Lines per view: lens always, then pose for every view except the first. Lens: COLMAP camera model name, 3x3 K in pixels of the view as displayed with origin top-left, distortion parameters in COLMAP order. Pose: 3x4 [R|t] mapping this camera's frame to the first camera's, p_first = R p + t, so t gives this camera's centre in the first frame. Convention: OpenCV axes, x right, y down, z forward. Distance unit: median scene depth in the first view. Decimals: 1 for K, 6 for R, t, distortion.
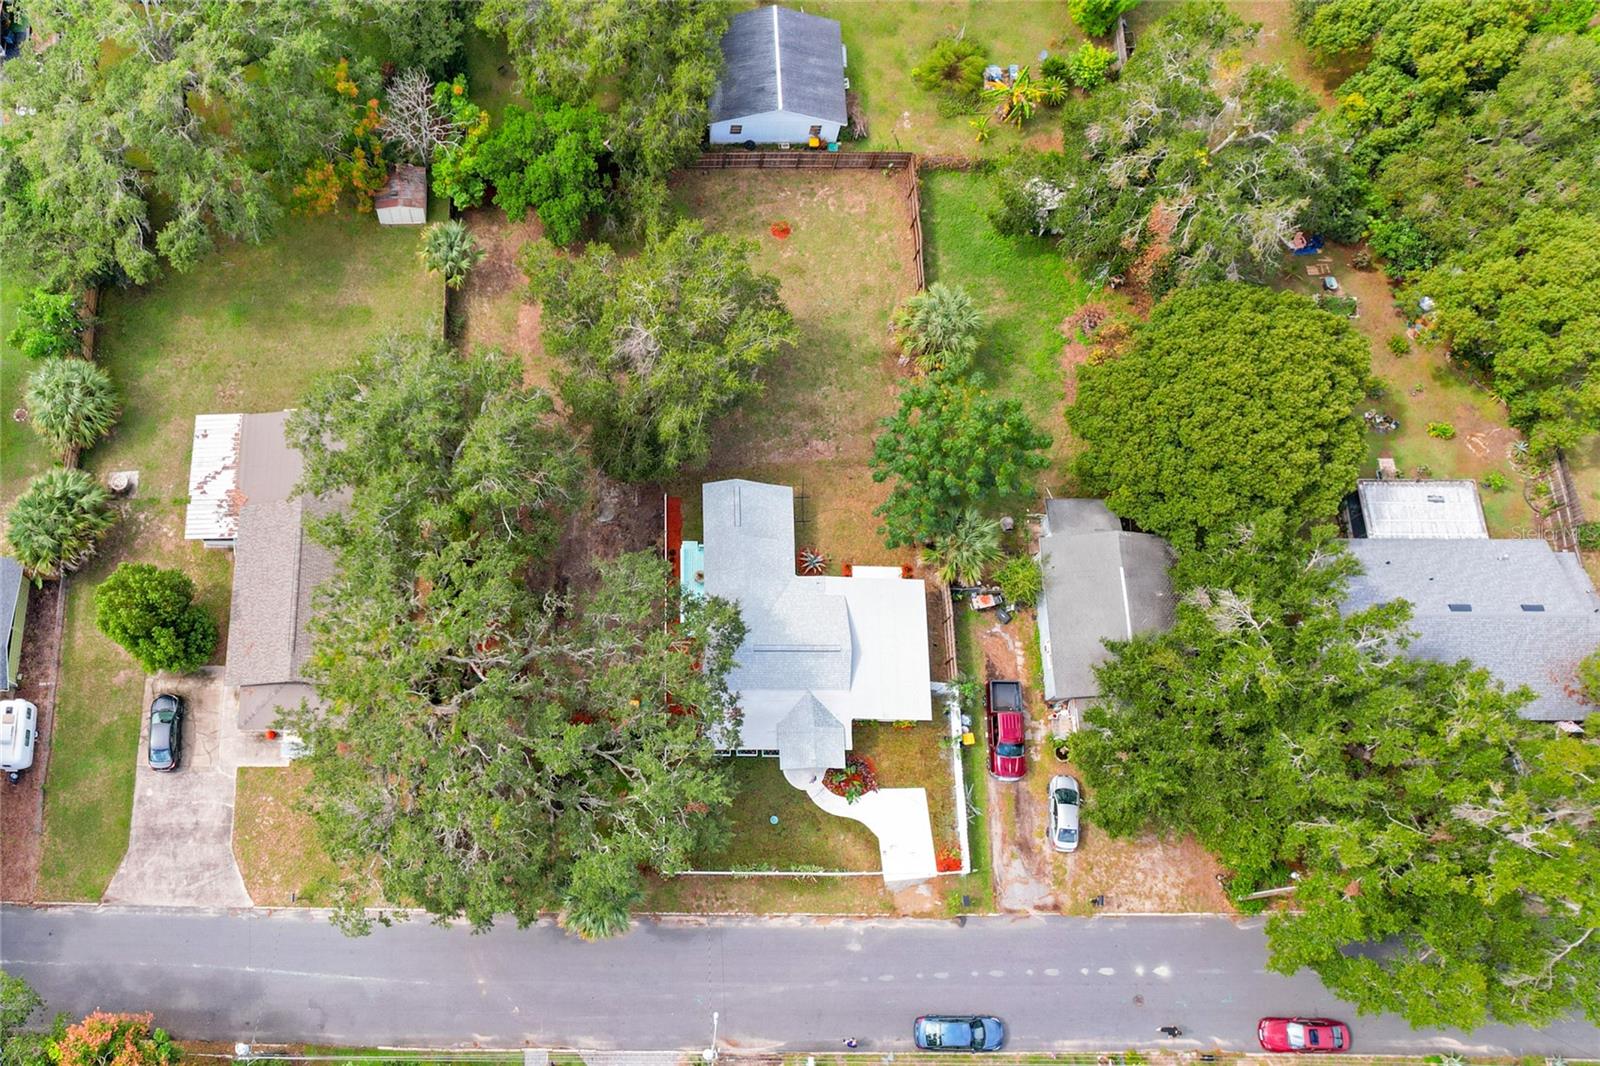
lens RADIAL K [[1294.6, 0, 595.5], [0, 1294.6, 558.1], [0, 0, 1]] dist [-0.076842, 0.072341]
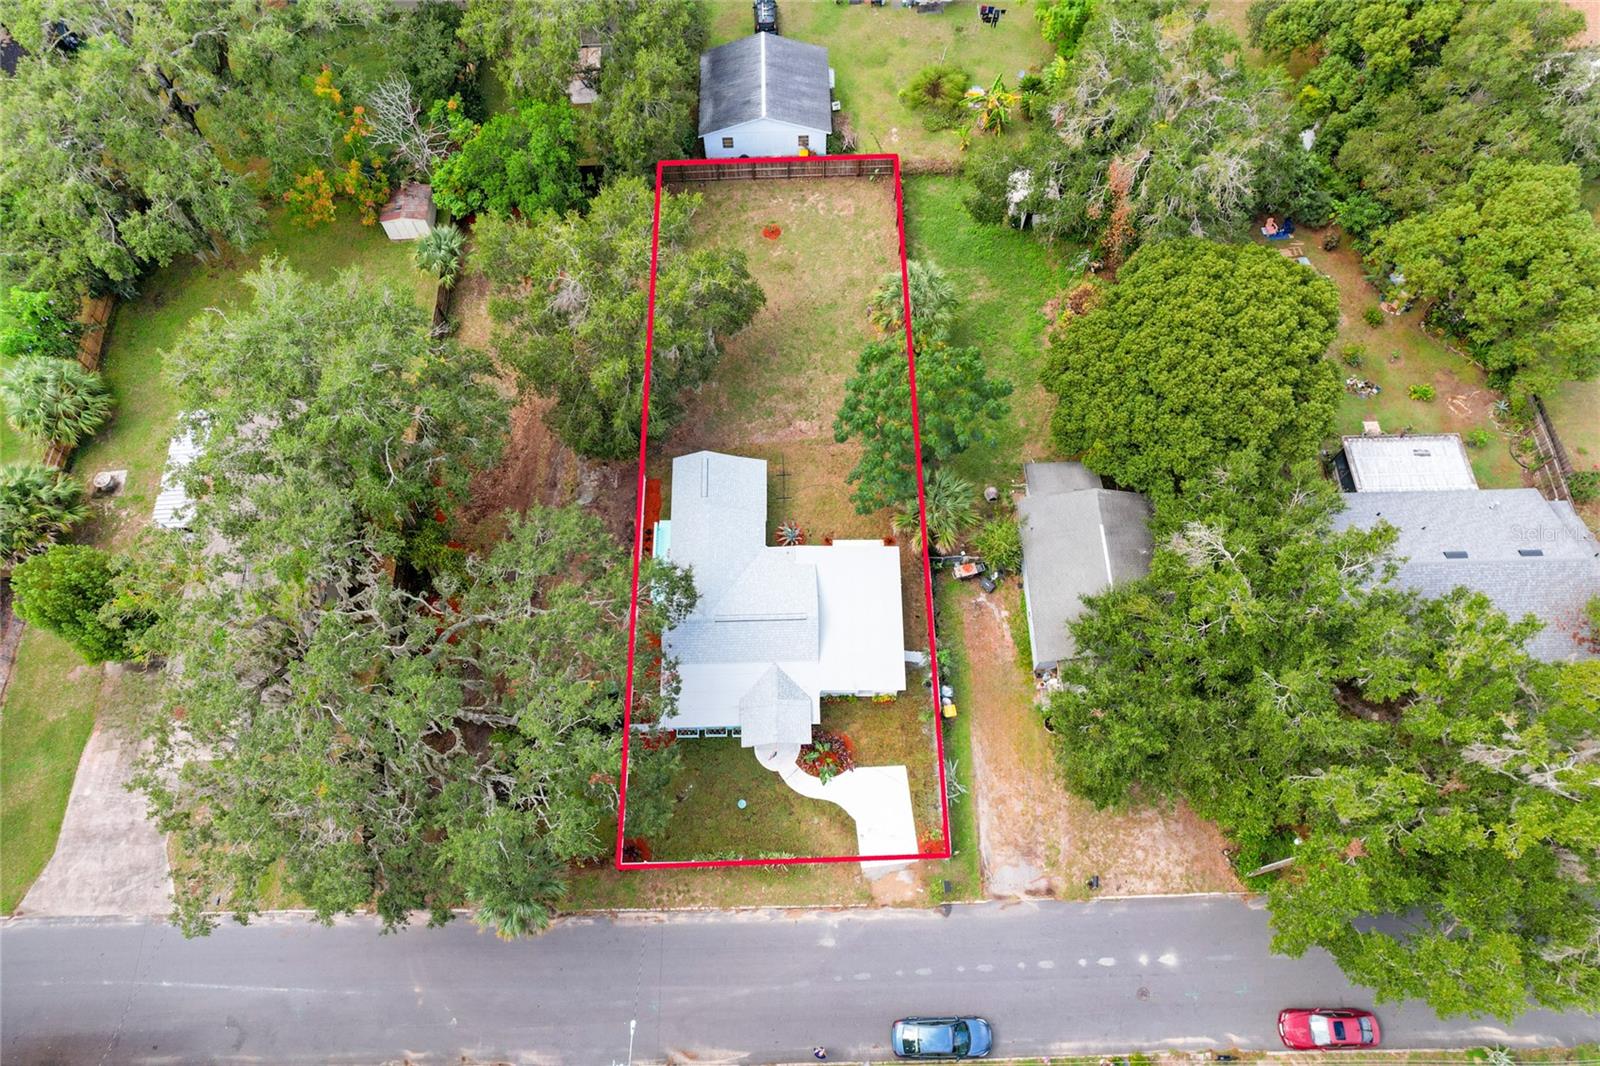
lens RADIAL K [[1020.8, 0, 800.0], [0, 1020.8, 533.0], [0, 0, 1]] dist [-0.080139, 0.070204]
pose [[0.999589, -0.027552, 0.007901, 0.180856], [0.028264, 0.993320, -0.111881, 0.092509], [-0.004766, 0.112058, 0.993690, 0.251096]]
